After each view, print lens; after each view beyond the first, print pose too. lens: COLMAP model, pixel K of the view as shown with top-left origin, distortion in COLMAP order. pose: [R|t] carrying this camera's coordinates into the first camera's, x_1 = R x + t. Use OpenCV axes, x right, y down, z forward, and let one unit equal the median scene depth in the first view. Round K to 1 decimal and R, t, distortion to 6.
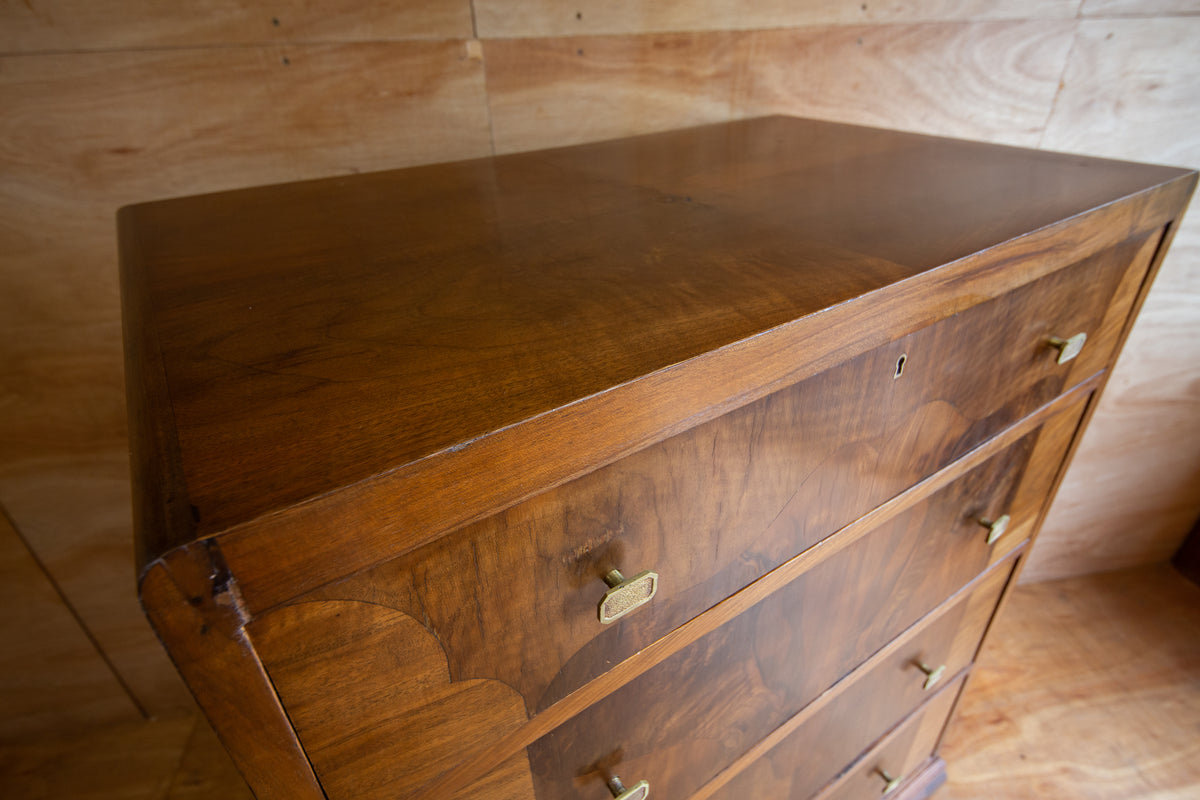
lens RADIAL K [[629.5, 0, 599.7], [0, 629.5, 402.5], [0, 0, 1]] dist [0.032161, -0.020725]
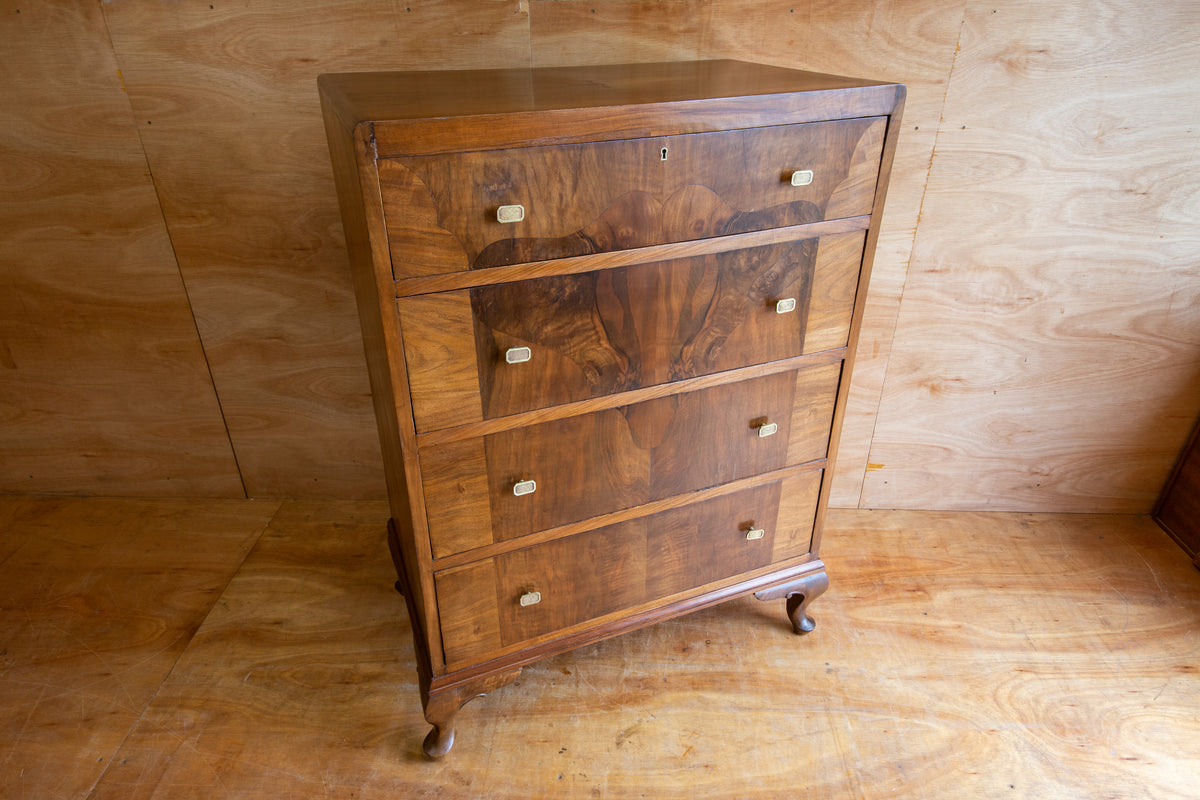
lens RADIAL K [[737.0, 0, 600.9], [0, 737.0, 401.0], [0, 0, 1]] dist [0.072343, -0.048386]
pose [[0.982257, 0.111570, -0.150742, 0.348779], [-0.118290, 0.992313, -0.036351, 0.418140], [0.145527, 0.053538, 0.987905, -0.687576]]
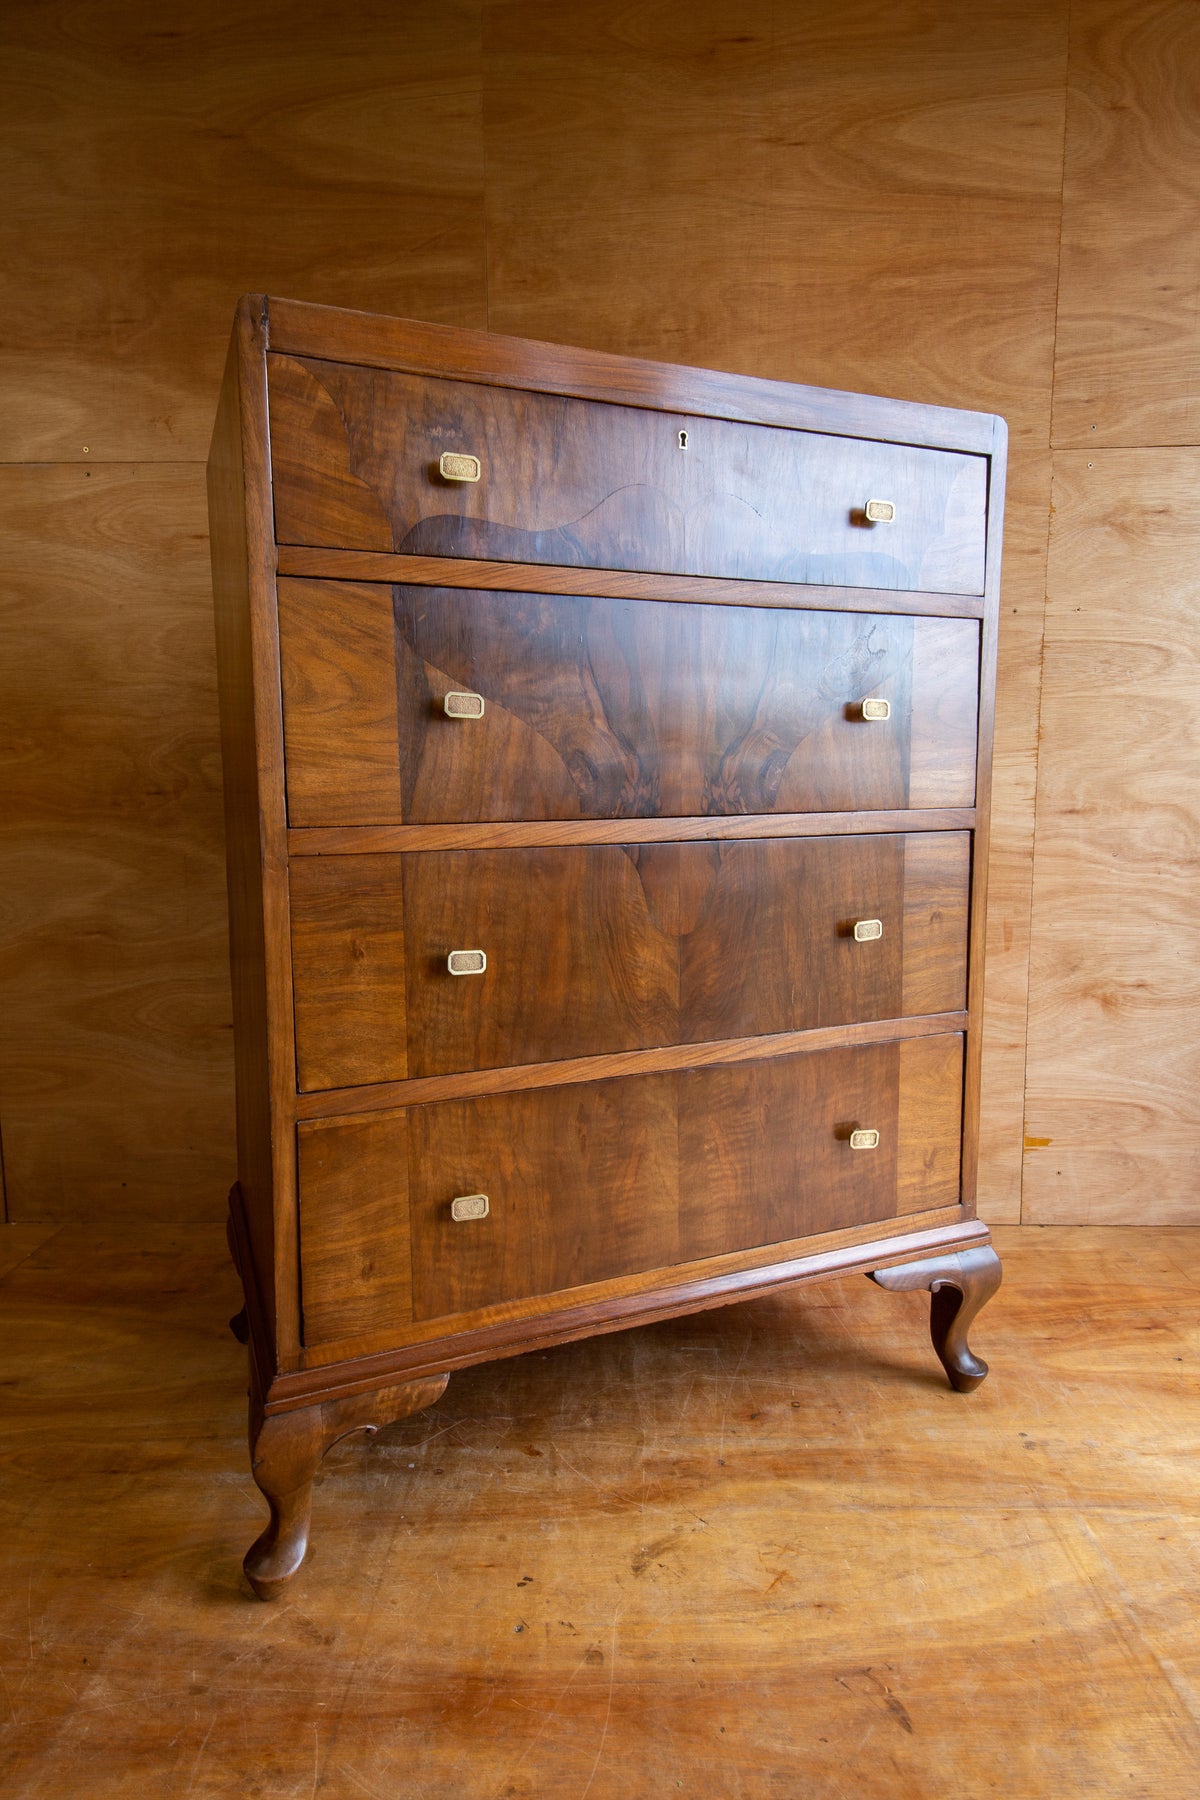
lens RADIAL K [[1009.0, 0, 585.0], [0, 1009.0, 899.0], [0, 0, 1]] dist [0.047940, -0.034979]
pose [[0.983405, 0.037045, -0.177599, 0.338288], [-0.108826, 0.903705, -0.414095, 0.916782], [0.145157, 0.426551, 0.892739, -0.334560]]
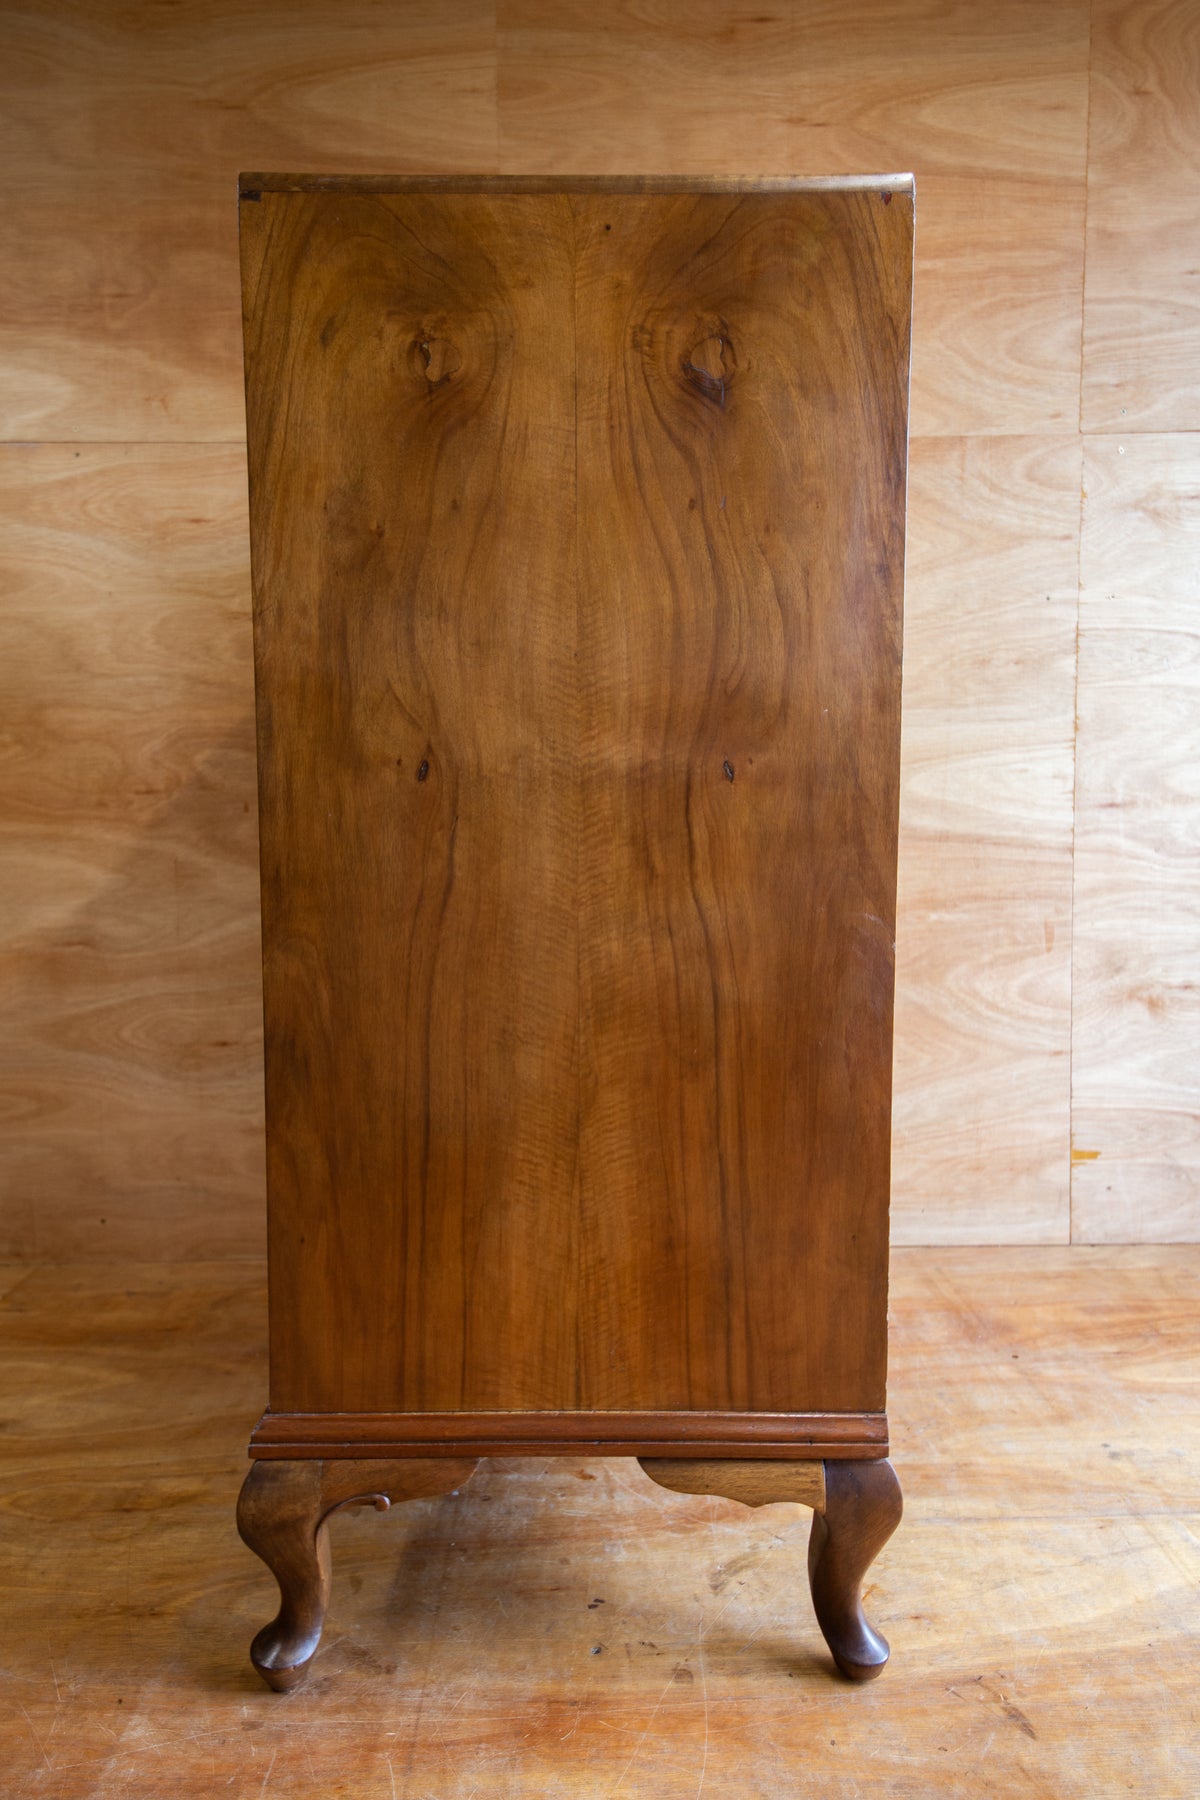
lens RADIAL K [[1082.6, 0, 582.4], [0, 1082.6, 905.3], [0, 0, 1]] dist [0.056021, -0.034785]
pose [[0.989561, 0.019526, -0.142789, 0.233478], [-0.083725, 0.884324, -0.459306, 1.023419], [0.117303, 0.466466, 0.876727, -0.326270]]
